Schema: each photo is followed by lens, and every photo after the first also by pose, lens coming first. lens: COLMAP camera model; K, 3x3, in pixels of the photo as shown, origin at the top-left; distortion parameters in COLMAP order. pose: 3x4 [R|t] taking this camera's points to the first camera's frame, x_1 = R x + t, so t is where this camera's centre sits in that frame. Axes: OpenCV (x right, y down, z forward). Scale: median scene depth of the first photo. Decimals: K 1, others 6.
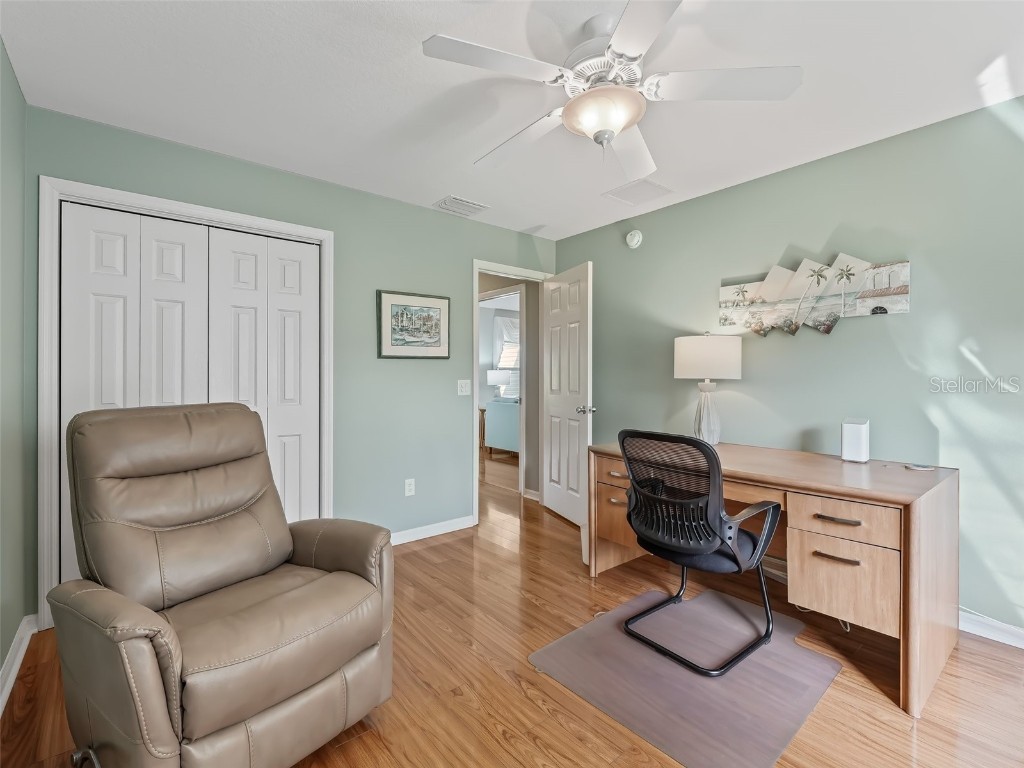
lens RADIAL K [[477.1, 0, 514.1], [0, 477.1, 378.3], [0, 0, 1]] dist [-0.003380, 0.000226]
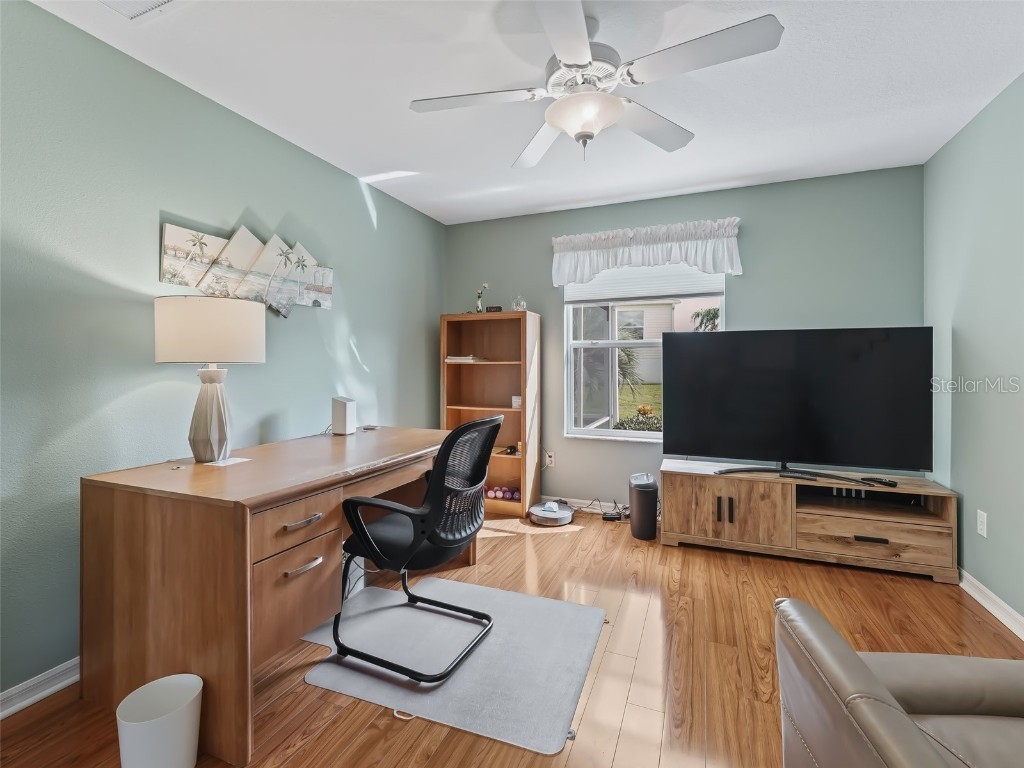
lens RADIAL K [[477.1, 0, 506.3], [0, 477.1, 363.5], [0, 0, 1]] dist [-0.003380, 0.000226]
pose [[-0.476190, 0.011011, 0.879274, -0.427672], [0.013732, 0.999893, -0.005084, 0.012655], [-0.879235, 0.009653, -0.476290, 1.066129]]
